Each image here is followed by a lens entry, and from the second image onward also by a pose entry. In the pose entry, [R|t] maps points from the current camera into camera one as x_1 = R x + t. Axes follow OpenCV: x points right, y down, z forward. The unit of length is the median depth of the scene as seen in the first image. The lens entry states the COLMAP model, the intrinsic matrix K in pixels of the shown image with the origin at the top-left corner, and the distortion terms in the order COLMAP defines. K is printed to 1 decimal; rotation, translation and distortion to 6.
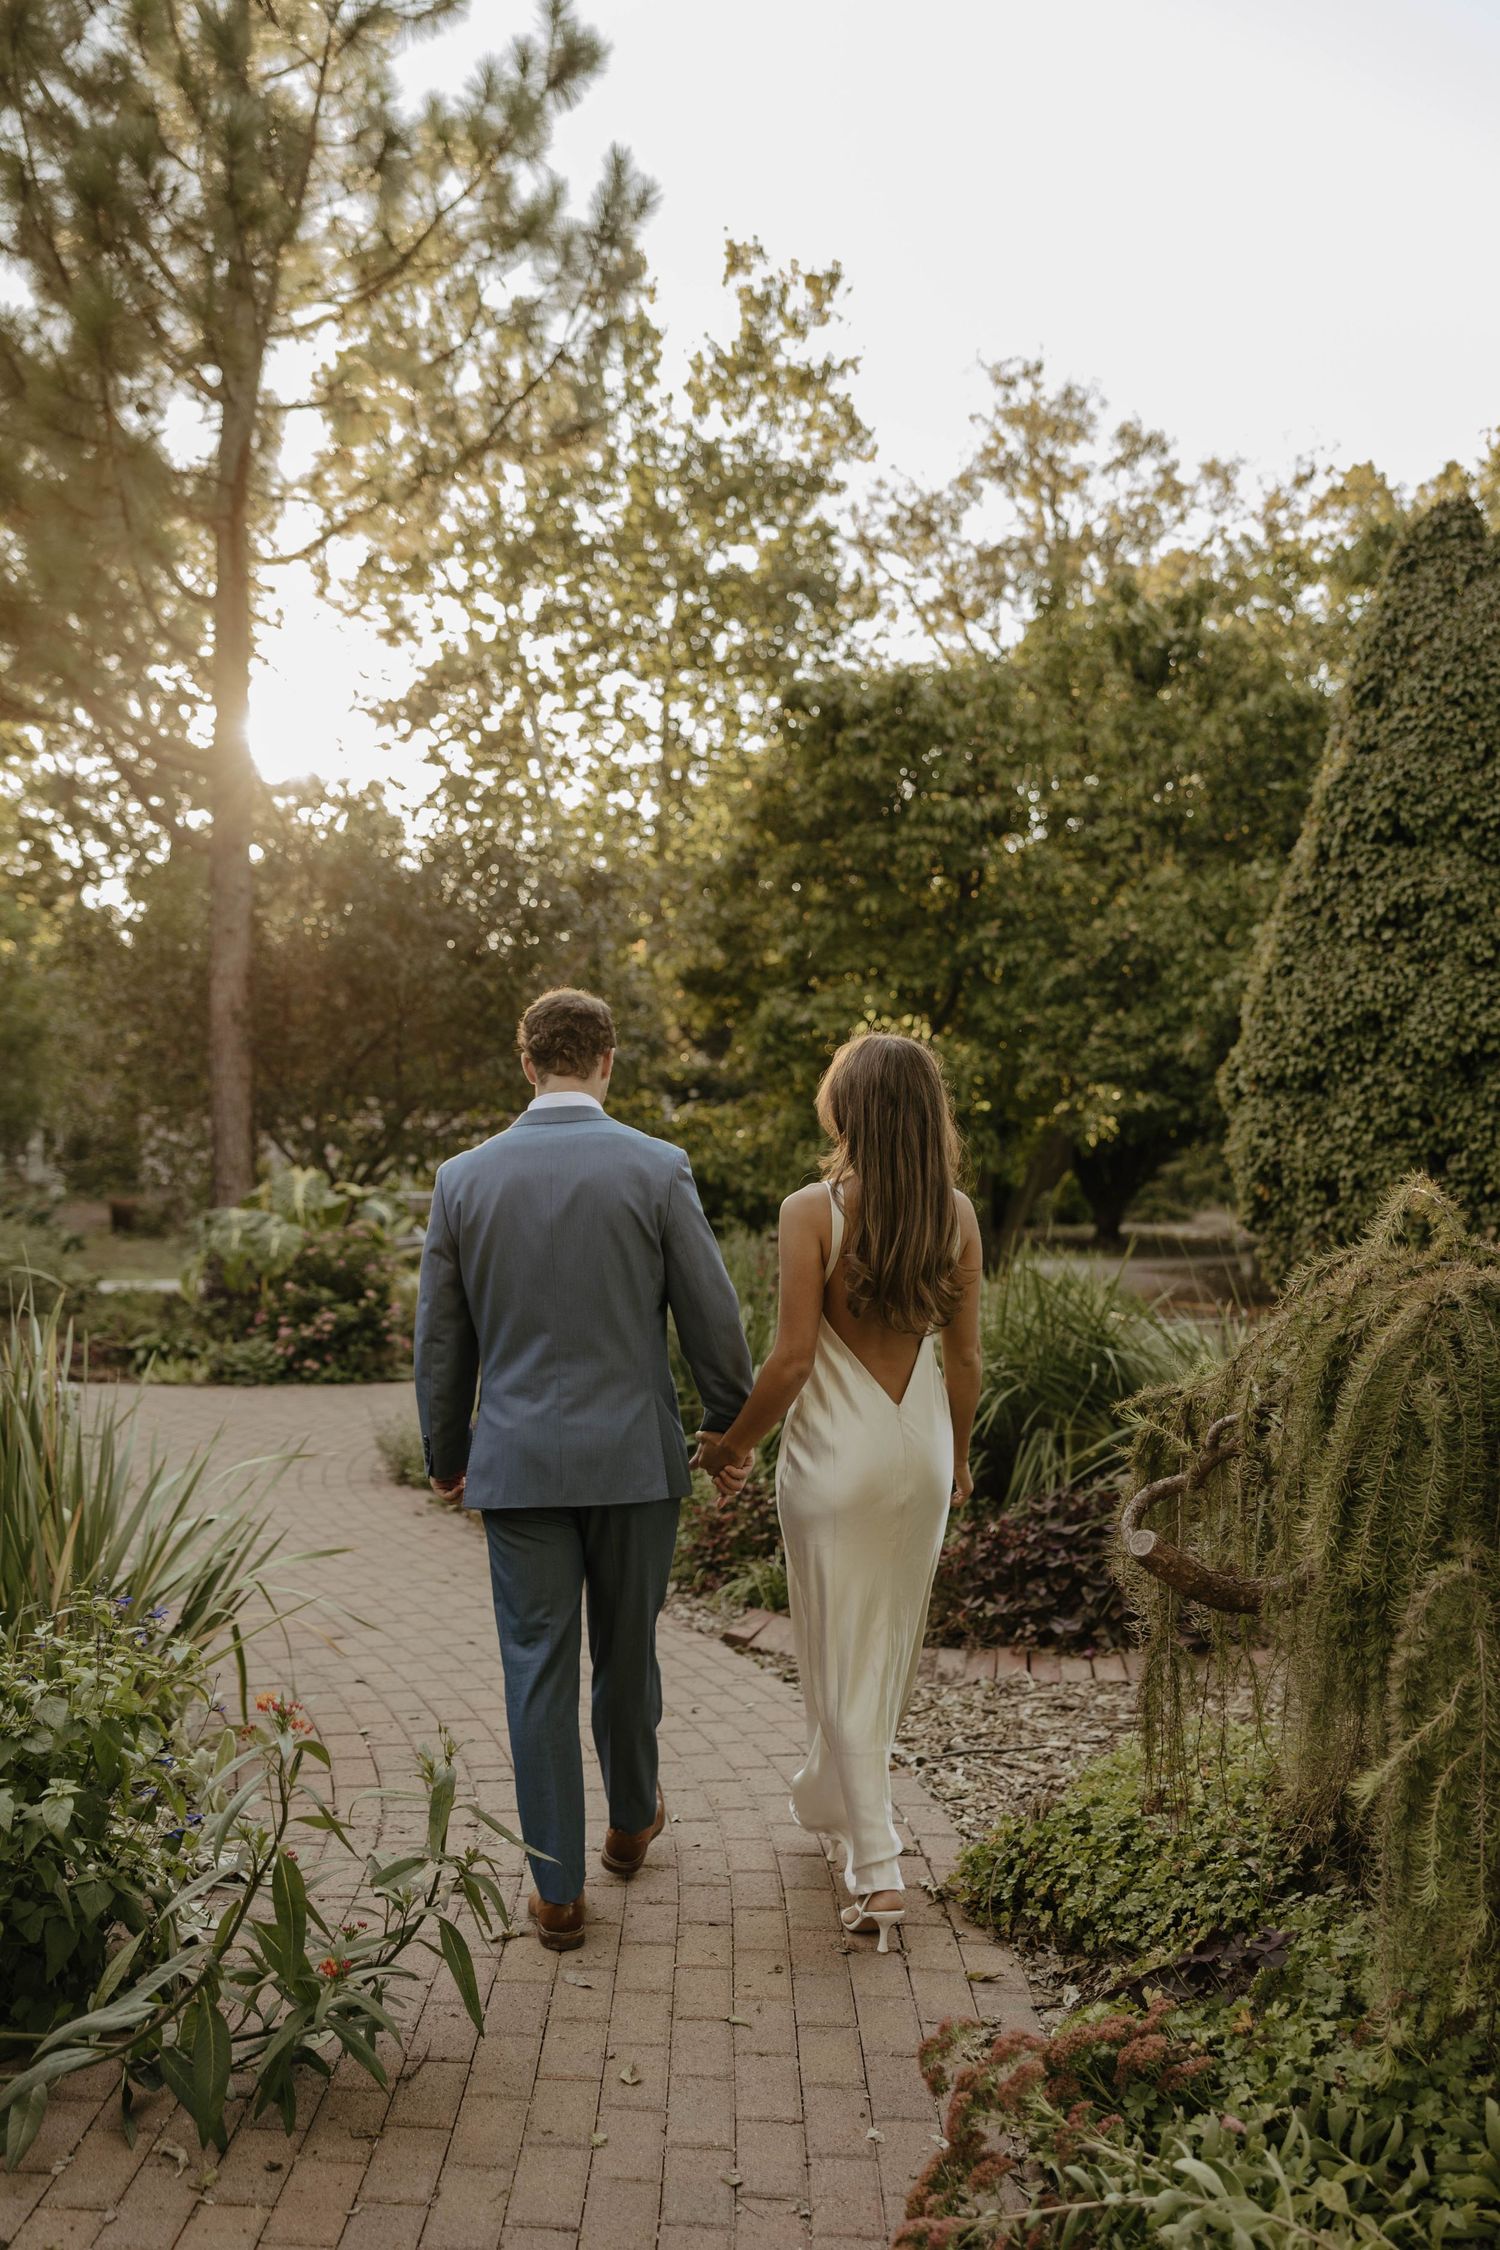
lens RADIAL K [[1995.8, 0, 742.9], [0, 1995.8, 1128.2], [0, 0, 1]] dist [-0.000654, 0.006840]
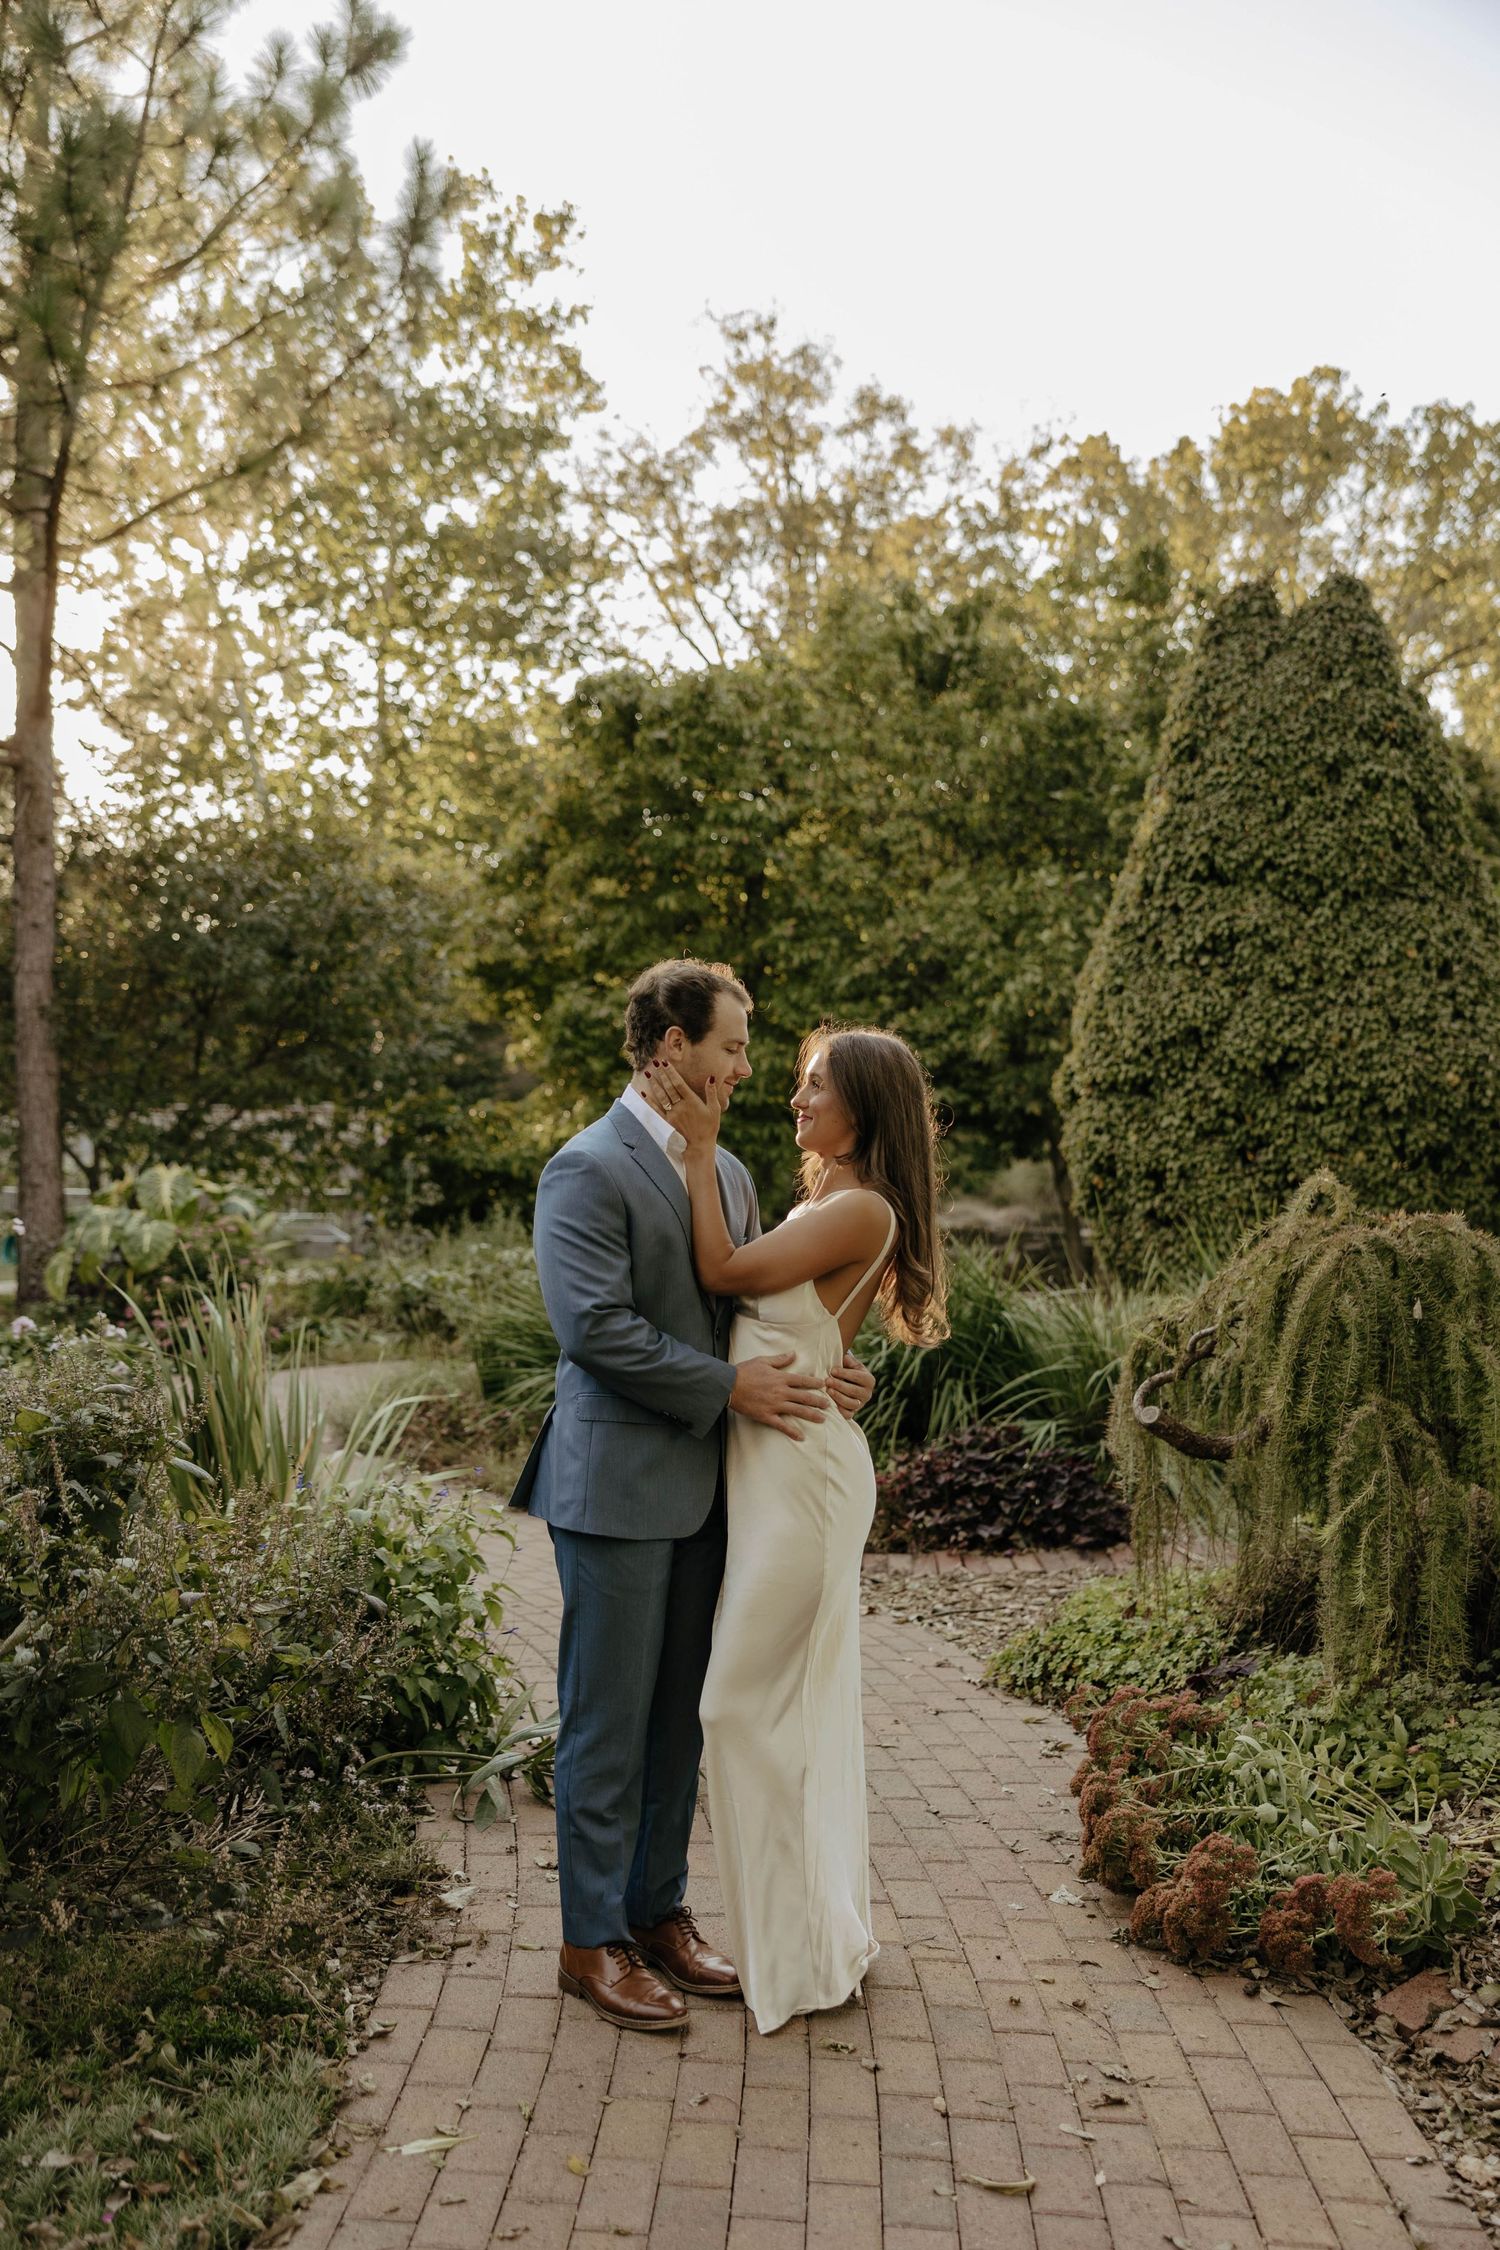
lens RADIAL K [[2179.8, 0, 753.5], [0, 2179.8, 1128.6], [0, 0, 1]] dist [0.032281, 0.000000]
pose [[0.988297, -0.004476, 0.152479, -0.068808], [0.003545, 0.999973, 0.006374, -0.003934], [-0.152503, -0.005759, 0.988286, -0.115740]]
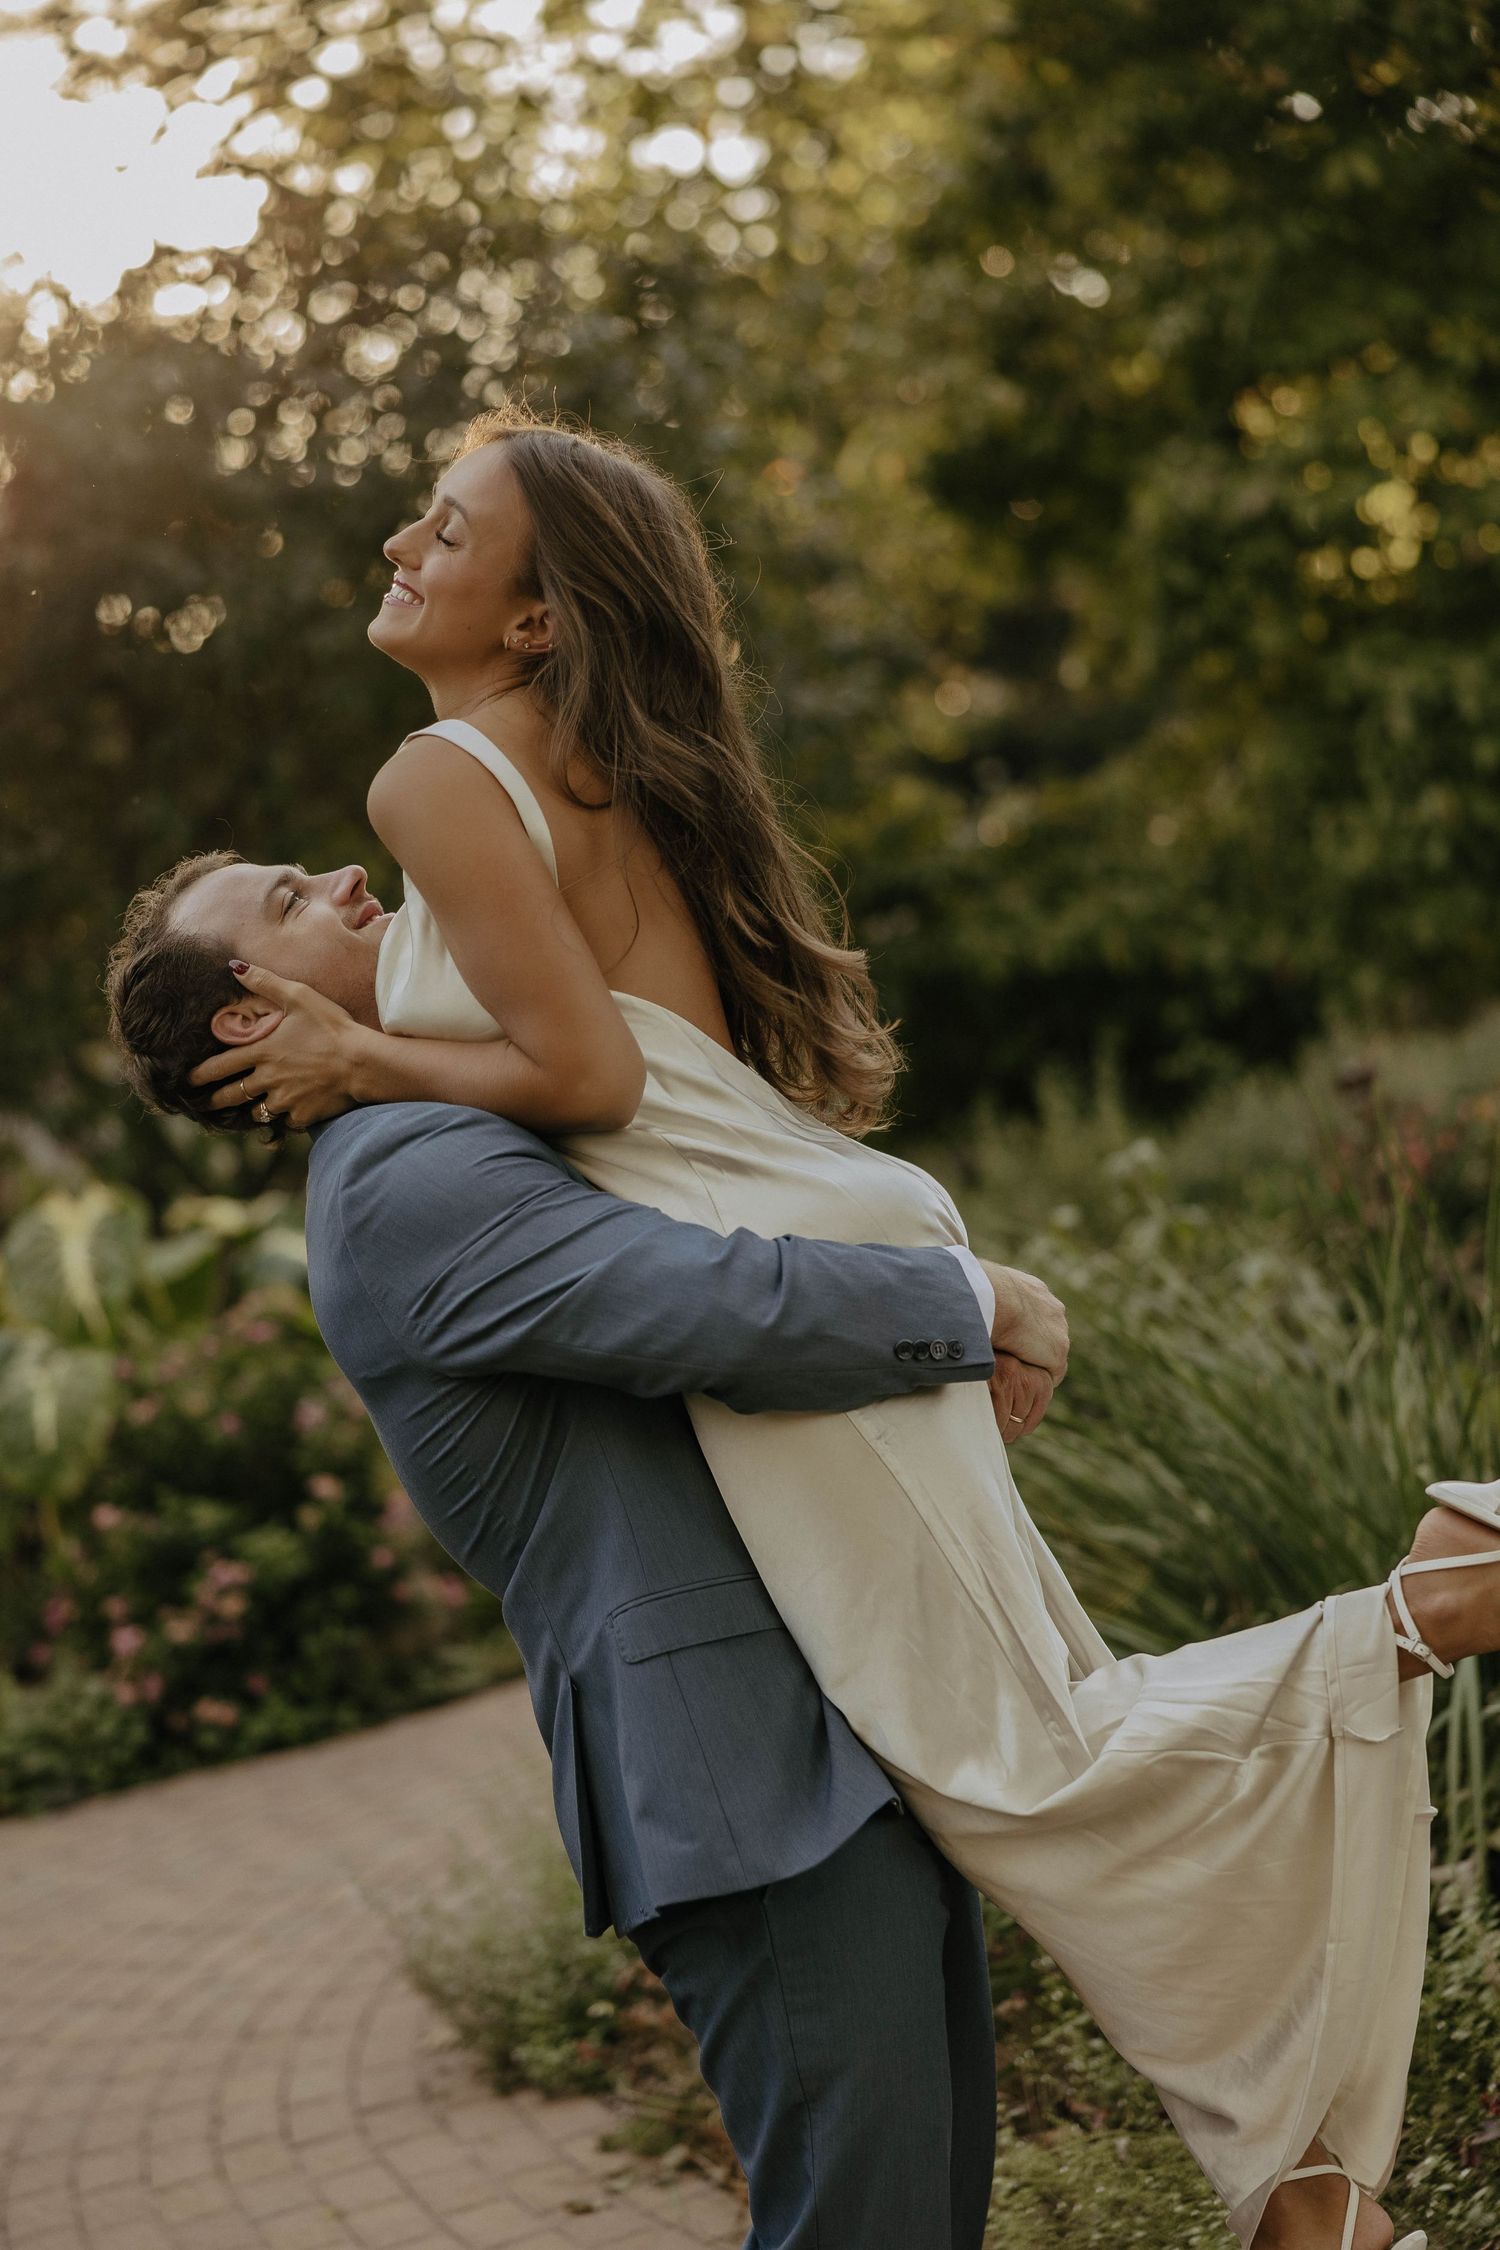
lens RADIAL K [[4352.0, 0, 748.6], [0, 4352.0, 1124.3], [0, 0, 1]] dist [0.011361, 0.000000]
pose [[0.967624, -0.233962, -0.094689, -0.014147], [0.239009, 0.969934, 0.045862, 0.000226], [0.081113, -0.067008, 0.994450, 0.152215]]
